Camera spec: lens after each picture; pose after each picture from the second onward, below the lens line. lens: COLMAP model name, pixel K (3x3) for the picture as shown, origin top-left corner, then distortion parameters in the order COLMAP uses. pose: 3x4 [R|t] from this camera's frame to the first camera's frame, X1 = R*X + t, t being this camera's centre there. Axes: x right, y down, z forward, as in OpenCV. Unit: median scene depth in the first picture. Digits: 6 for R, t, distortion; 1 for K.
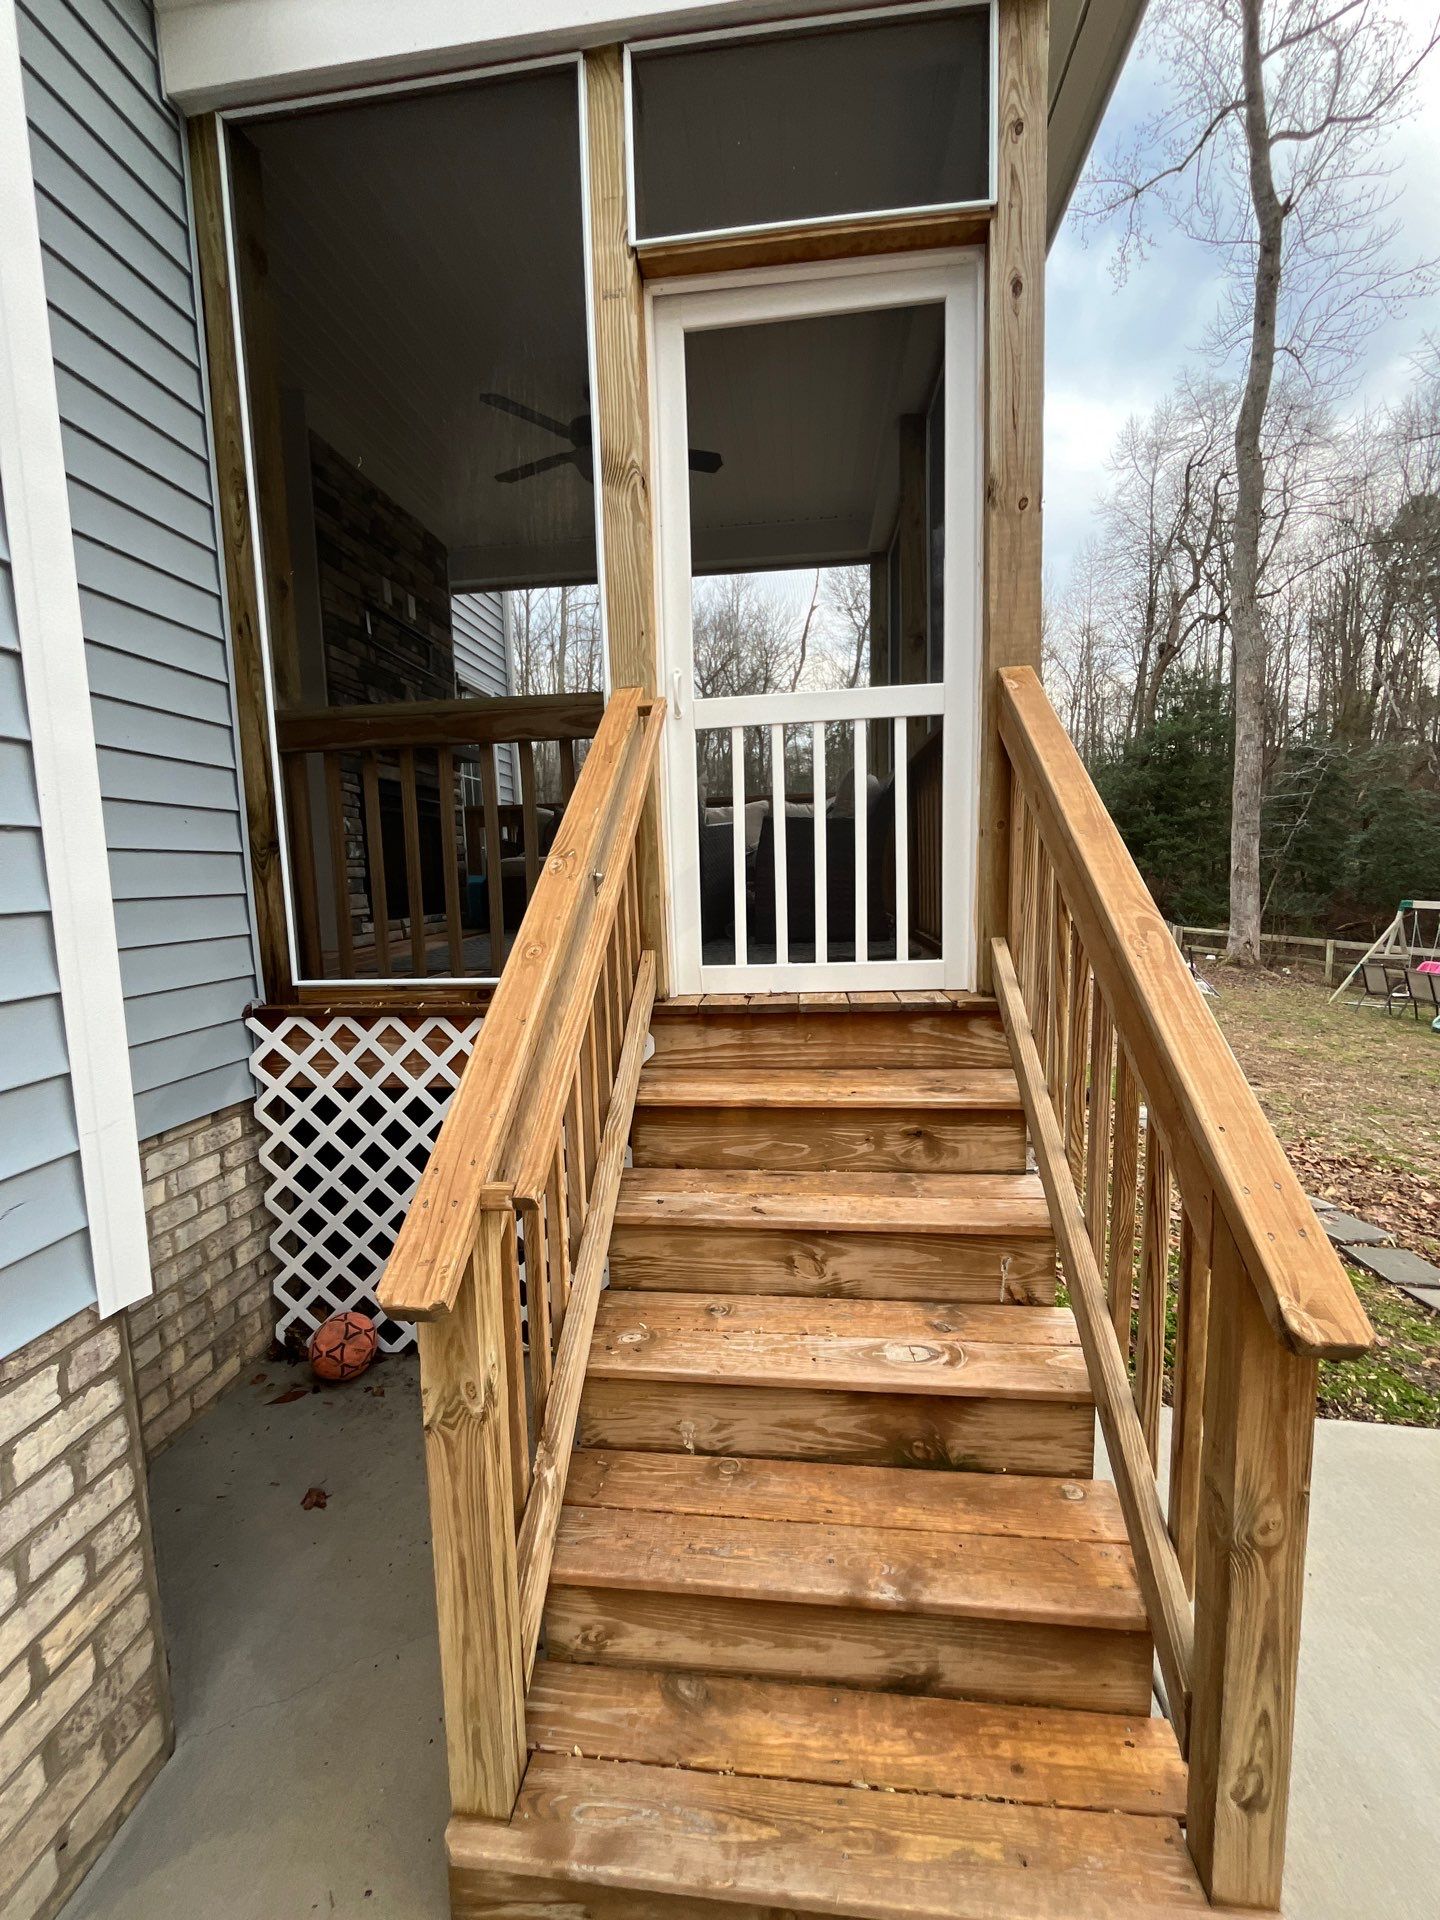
lens RADIAL K [[778.9, 0, 714.5], [0, 778.9, 953.2], [0, 0, 1]] dist [-0.008016, 0.000452]
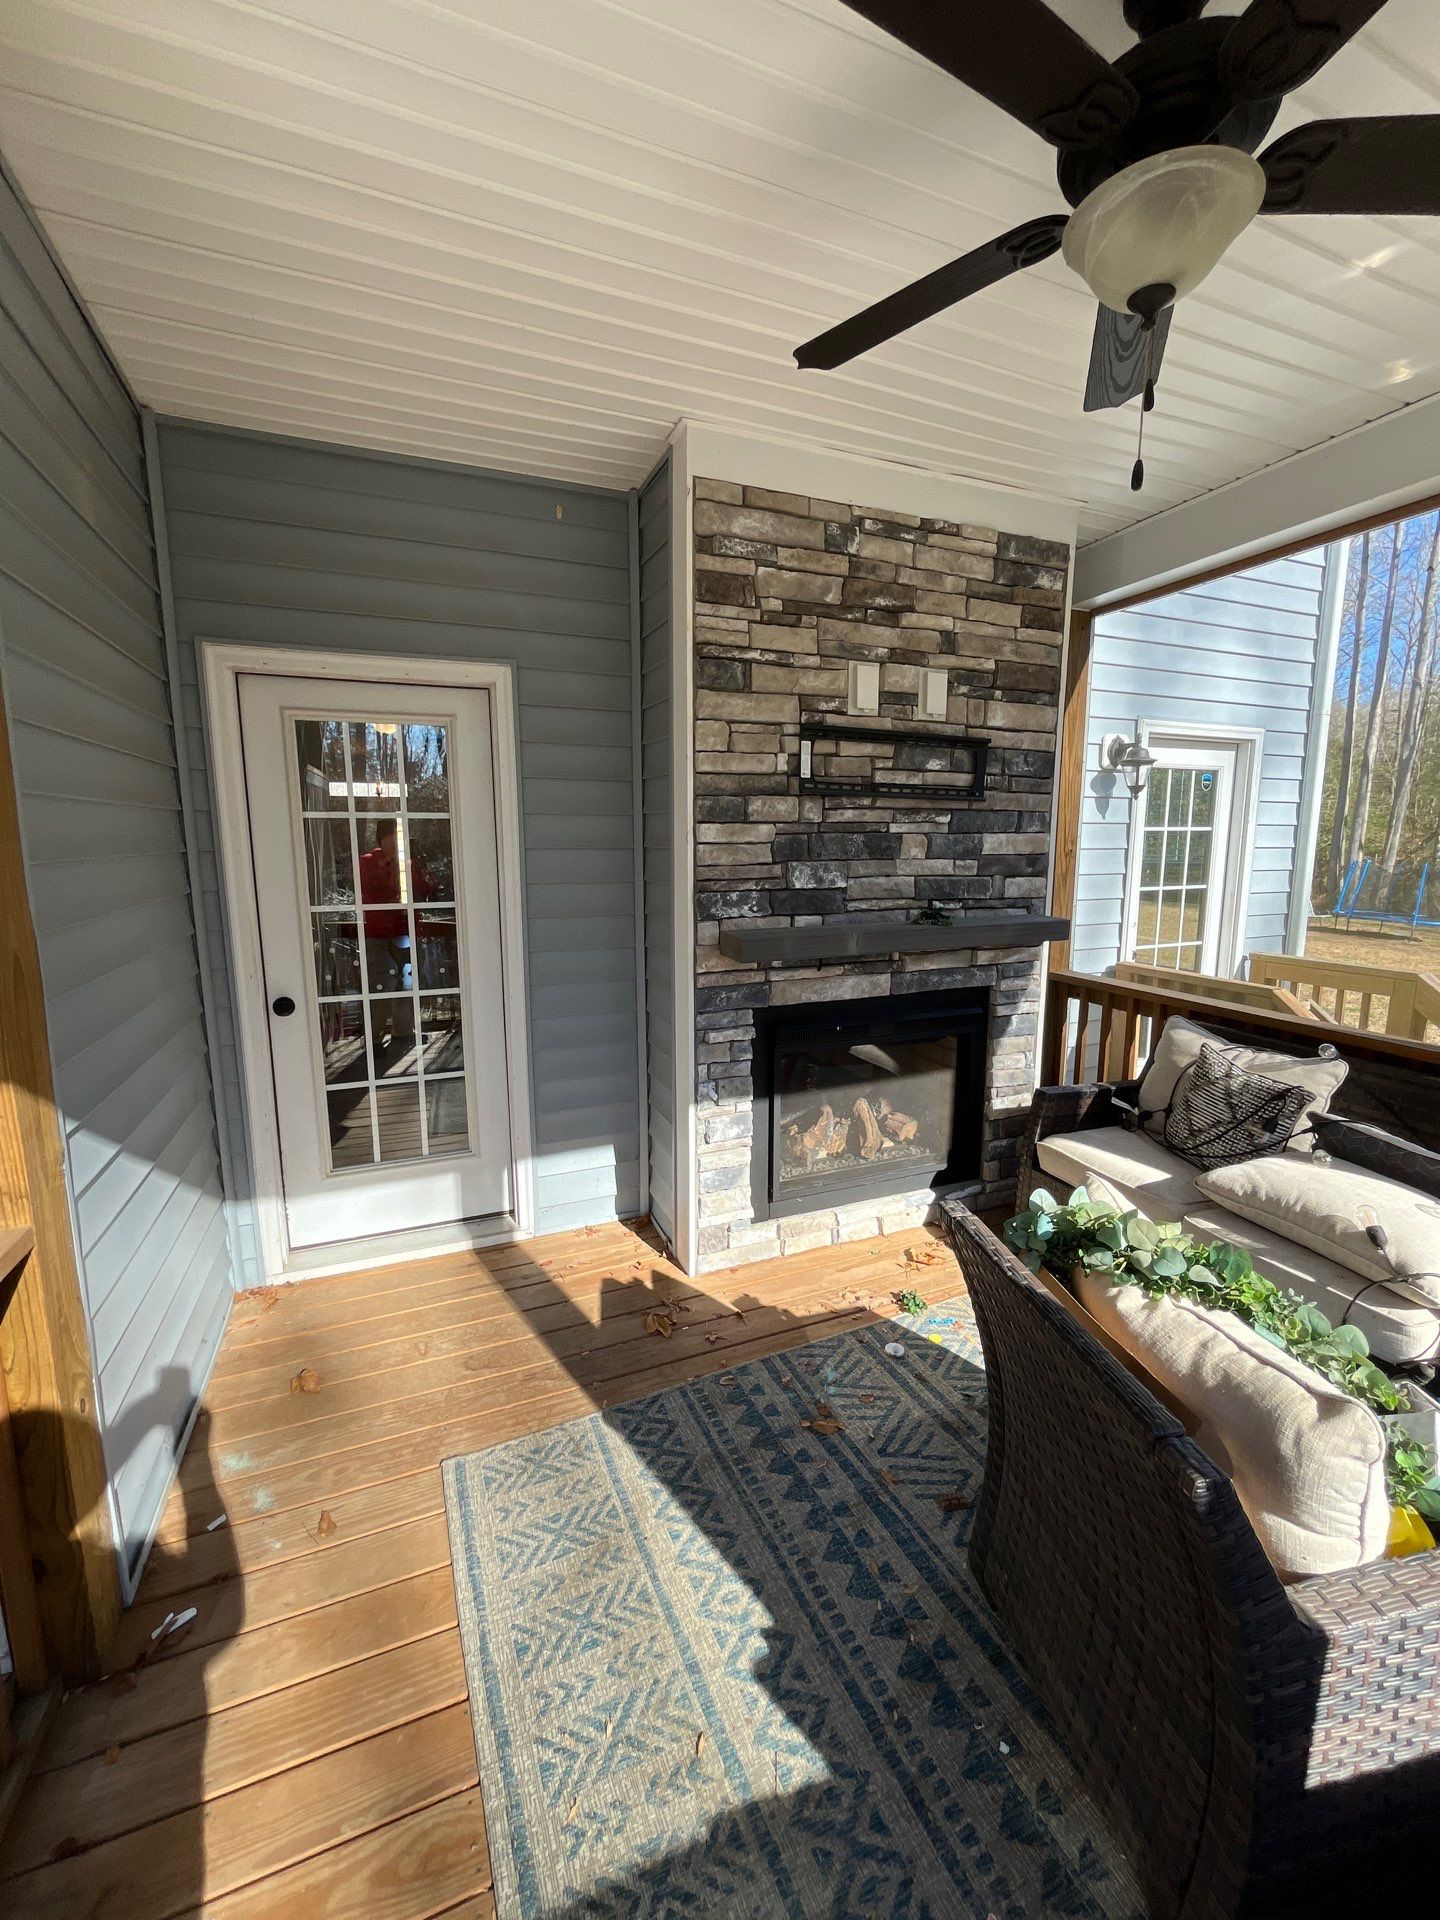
lens RADIAL K [[778.9, 0, 720.7], [0, 778.9, 958.4], [0, 0, 1]] dist [-0.008016, 0.000452]
pose [[0.466275, 0.161956, -0.869688, 0.077994], [-0.110599, 0.986058, 0.124330, -0.367156], [0.877699, 0.038215, 0.477686, 0.710898]]
